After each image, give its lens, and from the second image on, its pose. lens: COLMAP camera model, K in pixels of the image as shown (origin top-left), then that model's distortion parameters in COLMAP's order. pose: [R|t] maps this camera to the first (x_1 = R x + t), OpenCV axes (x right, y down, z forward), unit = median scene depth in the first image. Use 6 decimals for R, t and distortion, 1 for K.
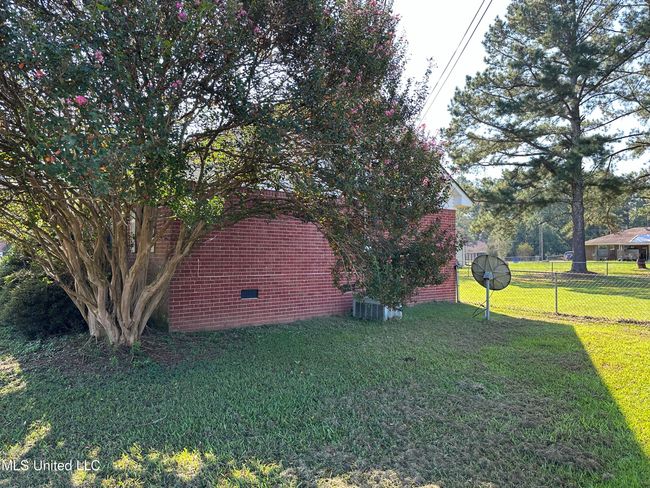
lens RADIAL K [[455.1, 0, 325.1], [0, 455.1, 243.4], [0, 0, 1]] dist [-0.002968, -0.001088]
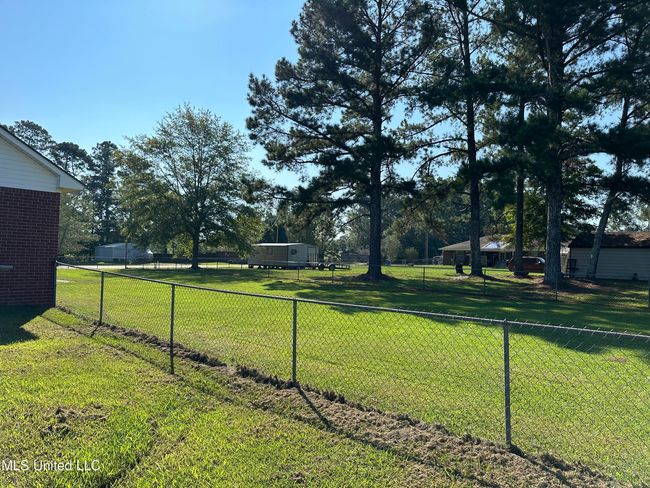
lens RADIAL K [[455.1, 0, 324.8], [0, 455.1, 245.0], [0, 0, 1]] dist [-0.002968, -0.001088]
pose [[0.986814, 0.024976, 0.159920, 0.252114], [-0.025167, 0.999683, -0.000834, 0.001359], [-0.159890, -0.003201, 0.987130, 0.049726]]
